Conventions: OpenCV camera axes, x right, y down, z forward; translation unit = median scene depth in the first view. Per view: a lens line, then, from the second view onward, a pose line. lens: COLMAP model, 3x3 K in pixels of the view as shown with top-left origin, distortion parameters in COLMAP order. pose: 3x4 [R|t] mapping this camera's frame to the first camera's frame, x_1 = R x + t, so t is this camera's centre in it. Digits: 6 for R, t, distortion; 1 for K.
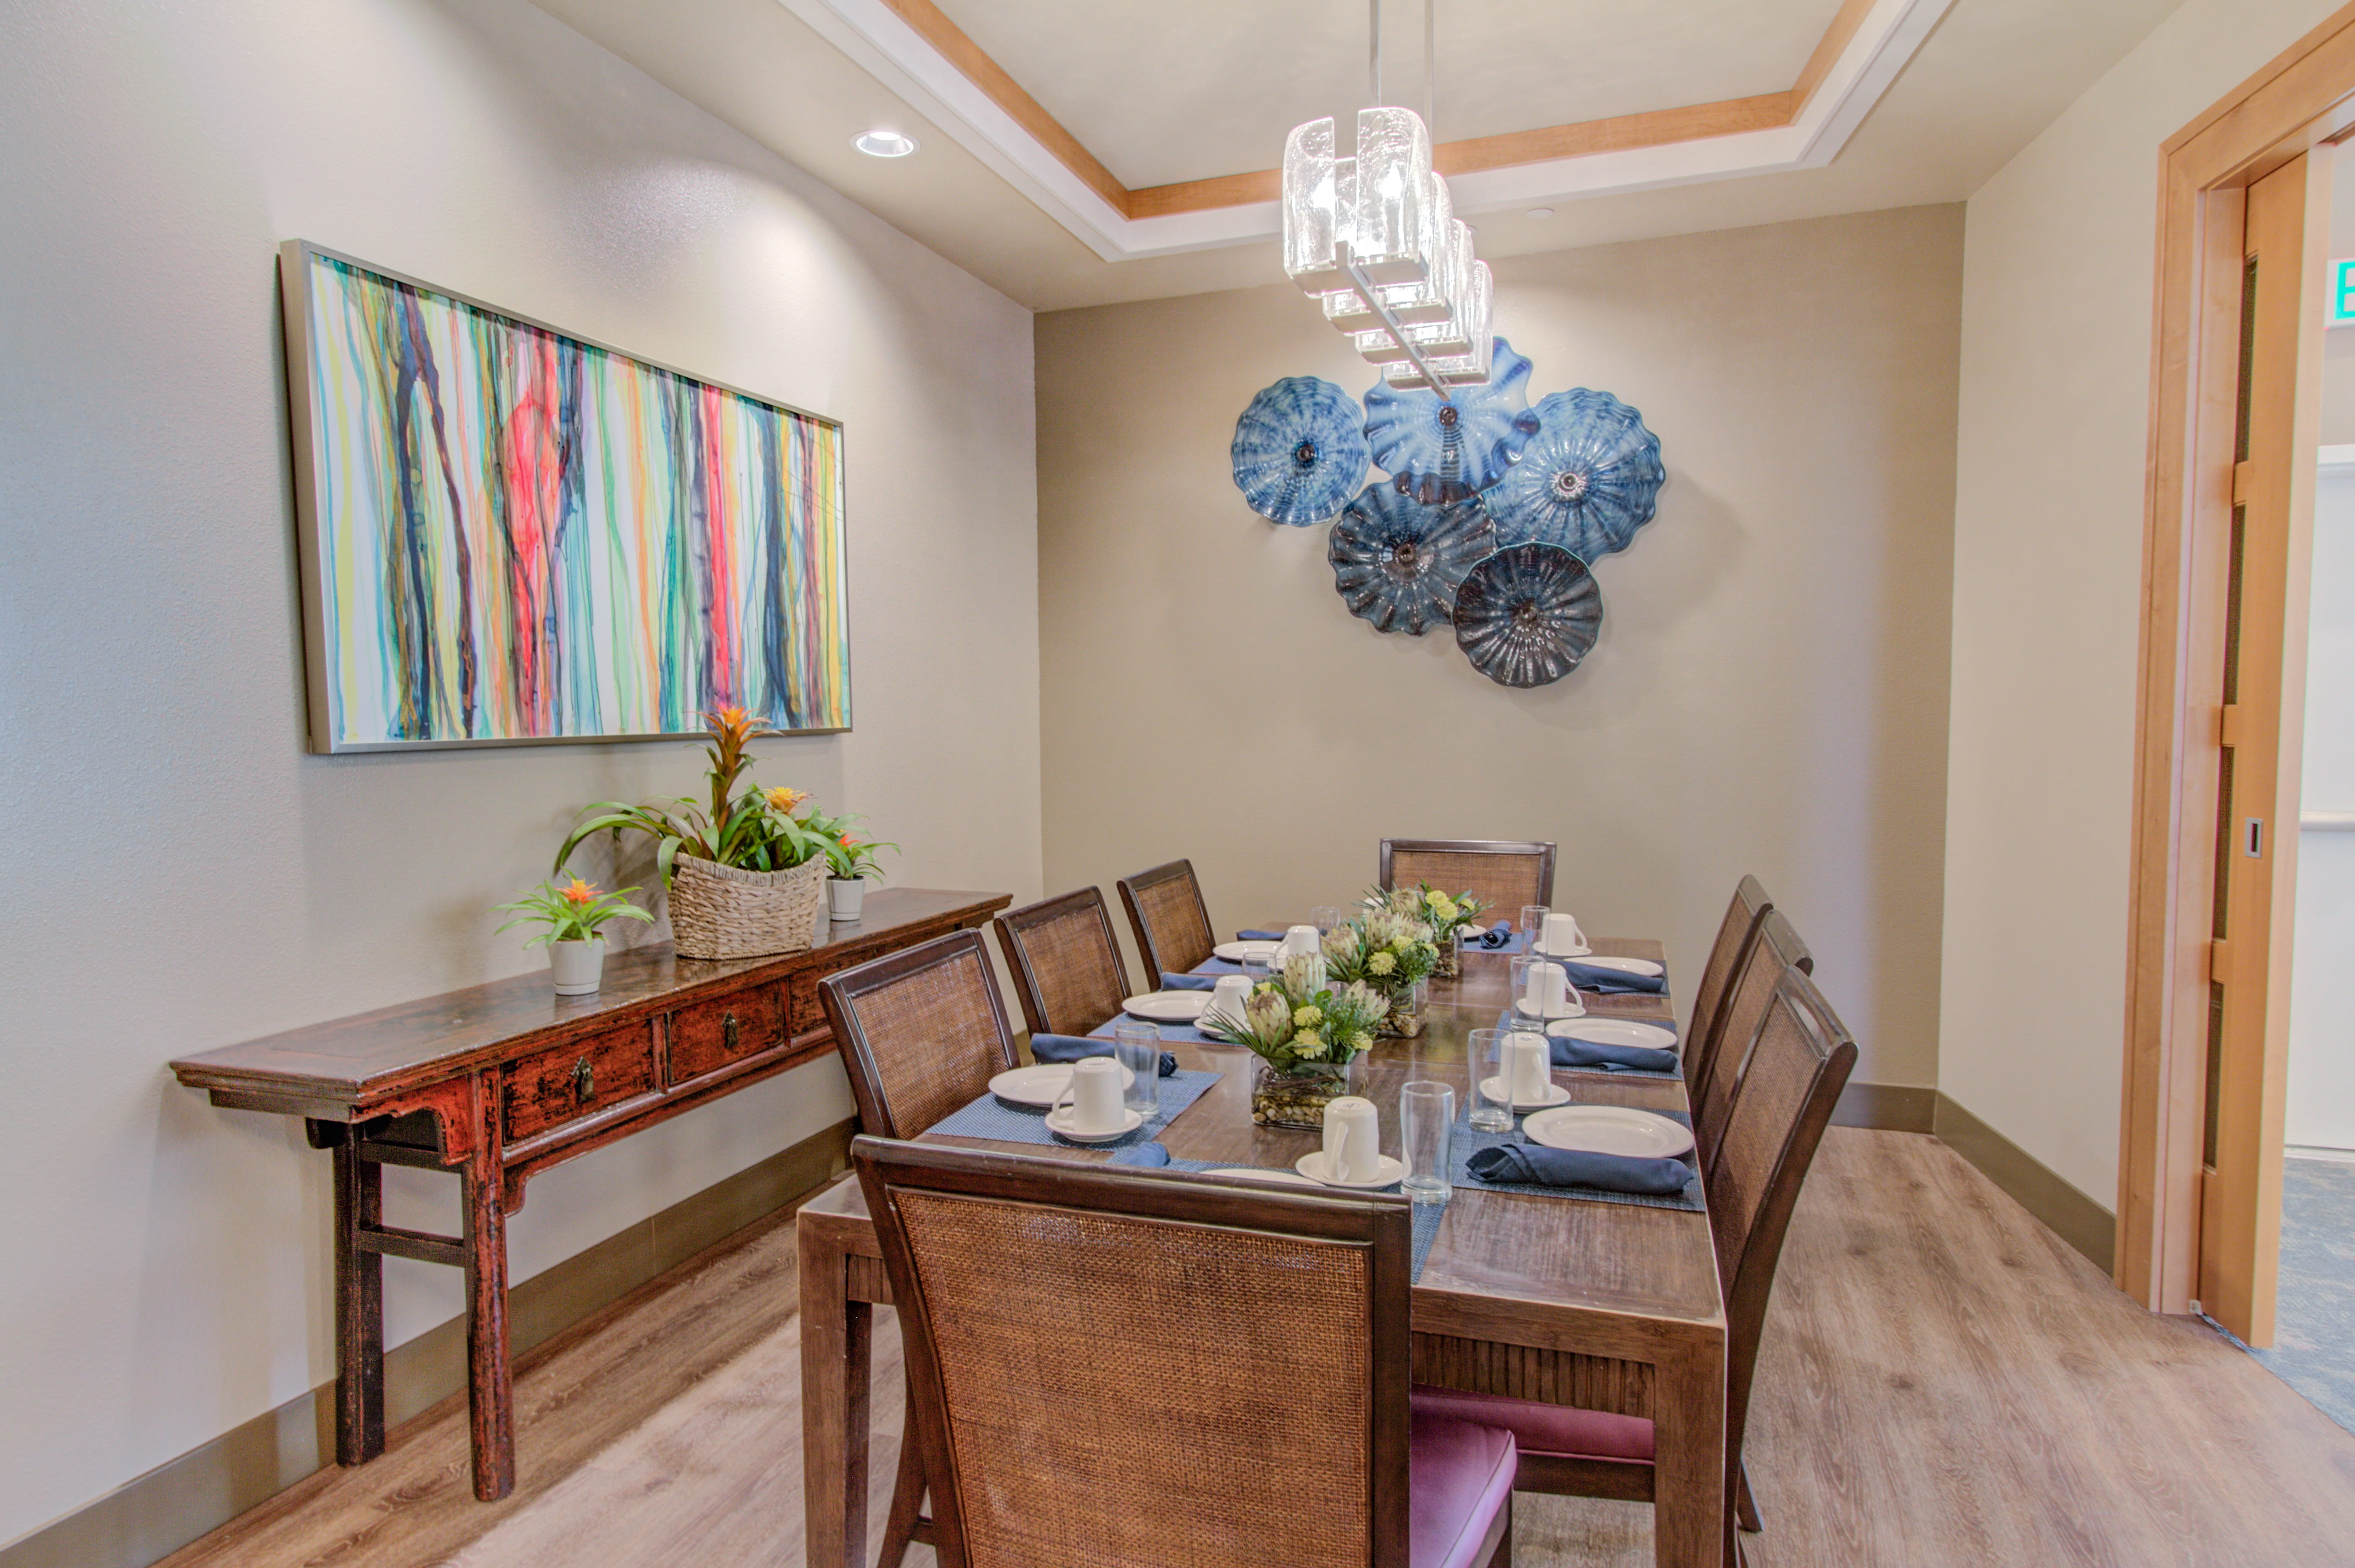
lens RADIAL K [[1425.3, 0, 1170.8], [0, 1425.3, 802.6], [0, 0, 1]] dist [0.004249, 0.002241]
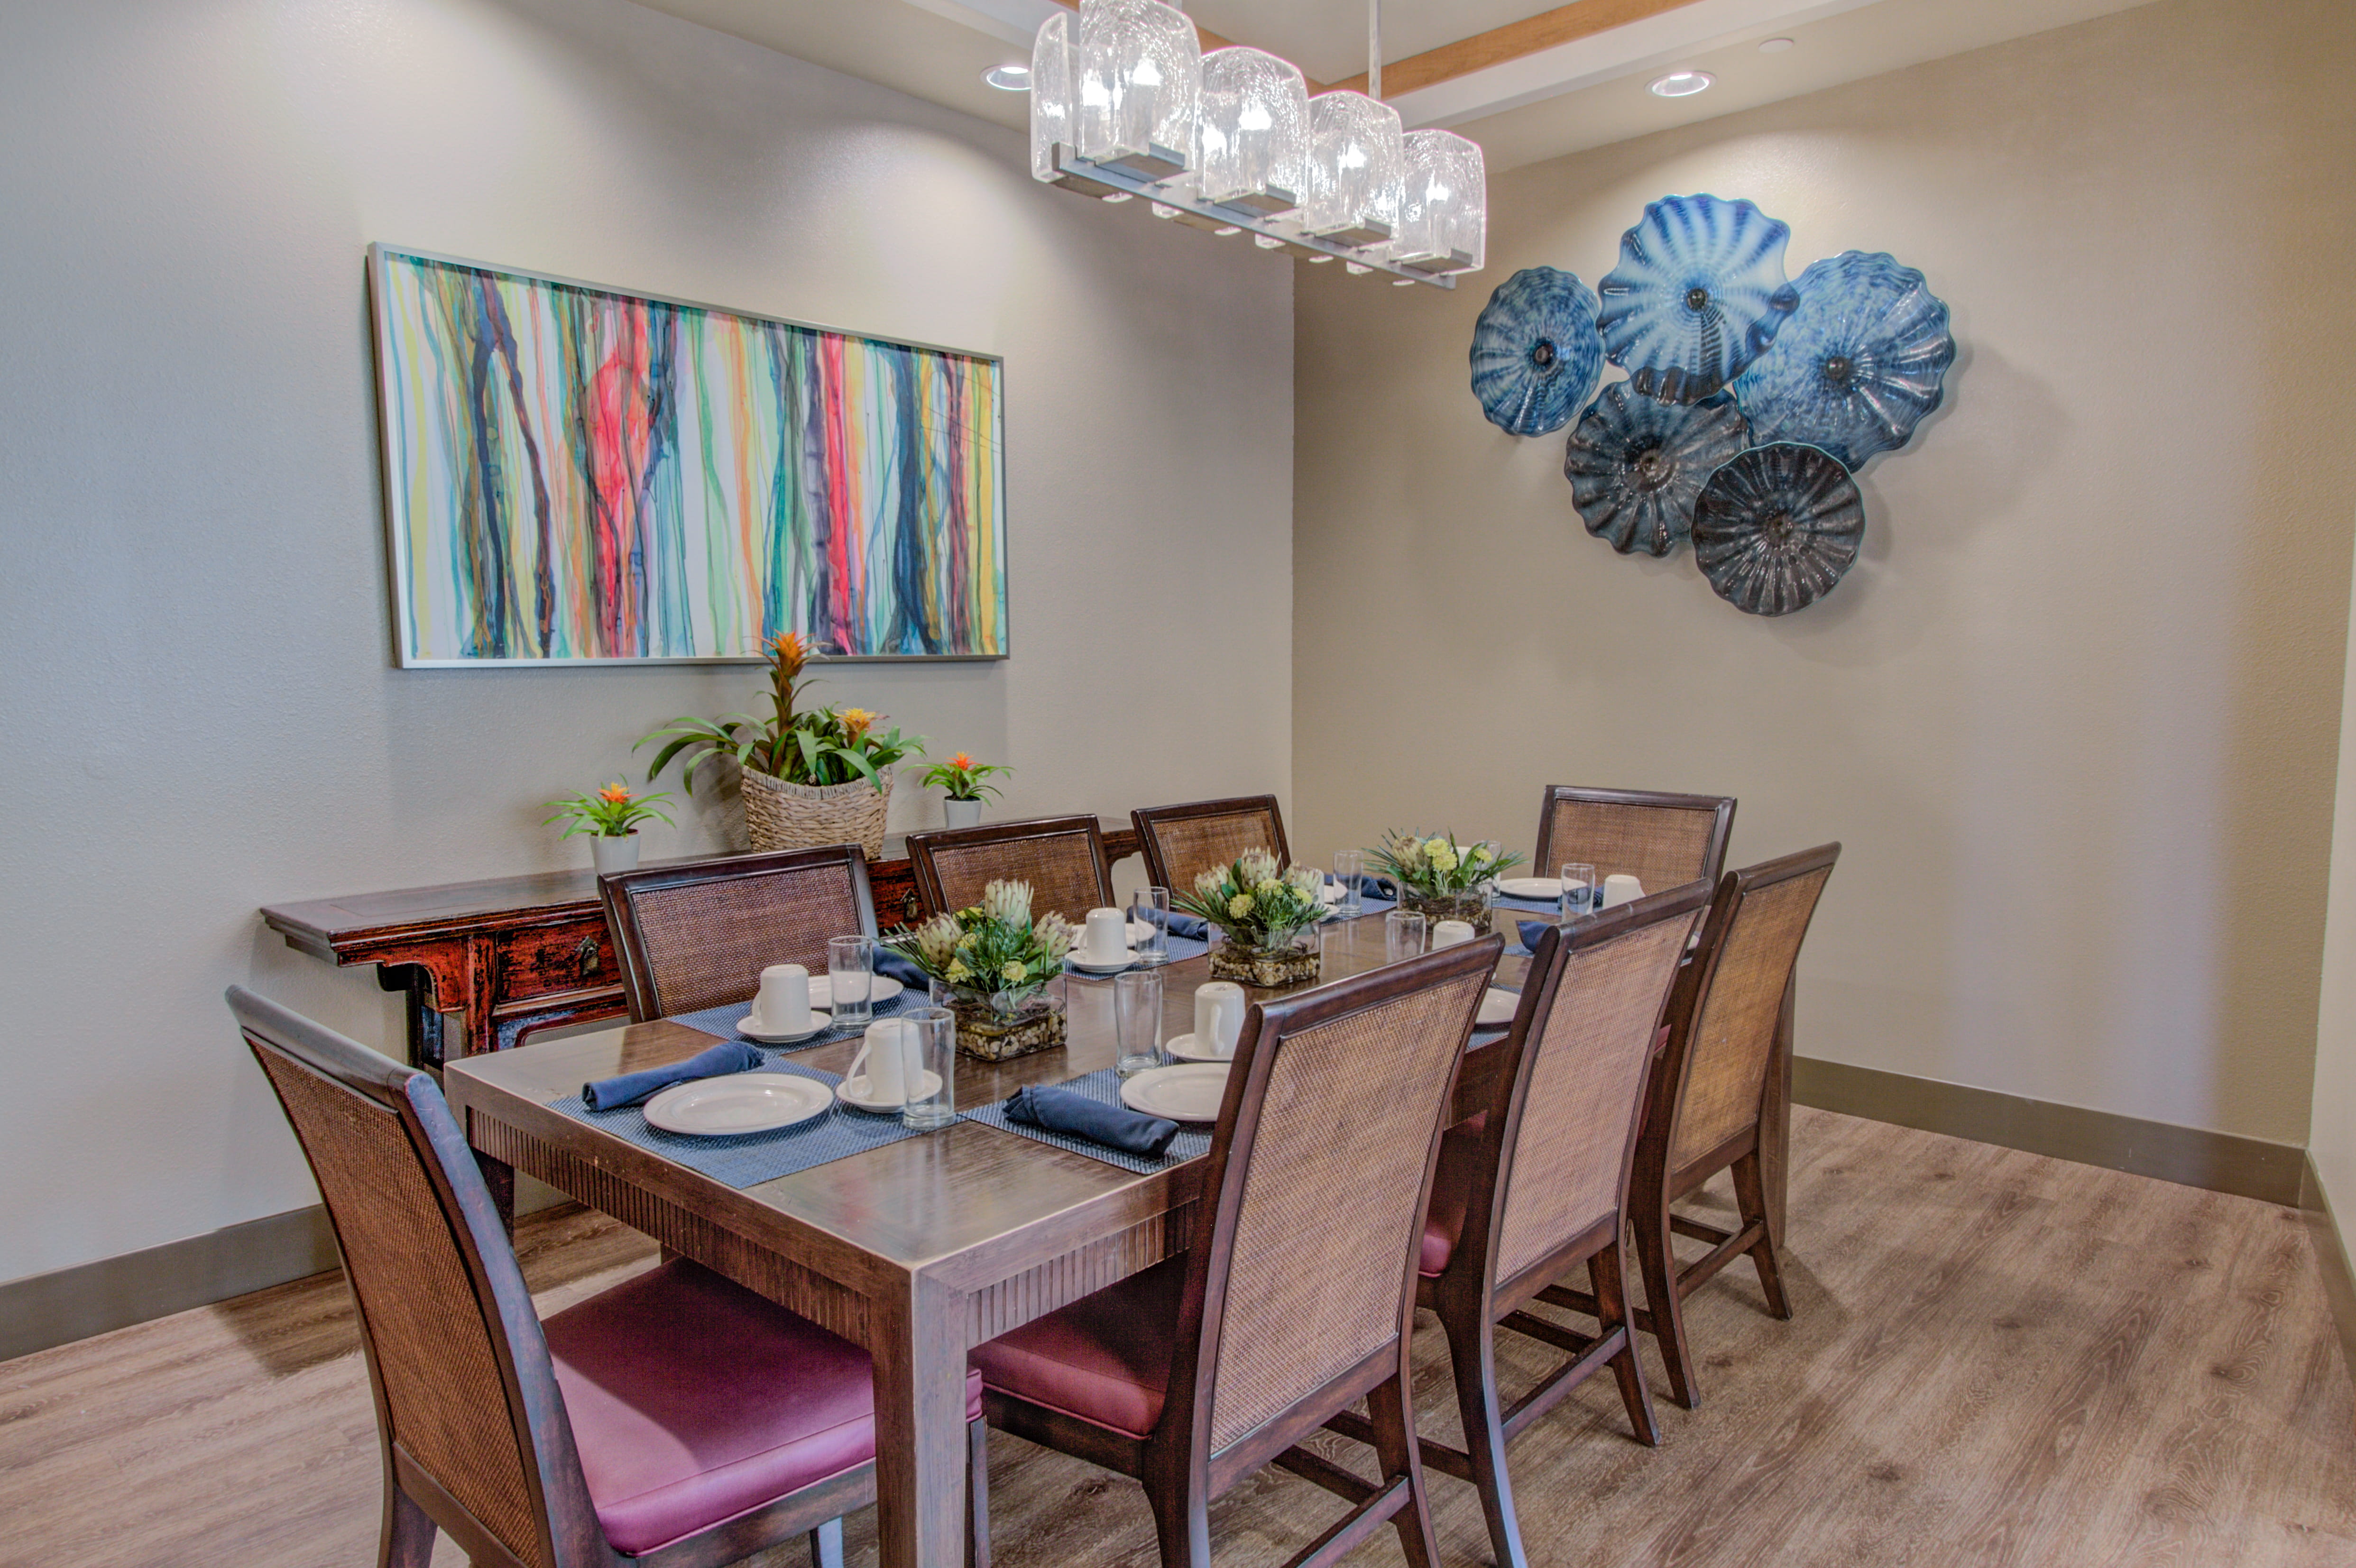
lens RADIAL K [[1493.5, 0, 1178.0], [0, 1493.5, 784.0], [0, 0, 1]] dist [0.007255, 0.002334]
pose [[0.921840, 0.041945, -0.385294, 0.378728], [-0.031184, 0.998930, 0.034141, 0.000157], [0.386314, -0.019458, 0.922162, 0.059648]]
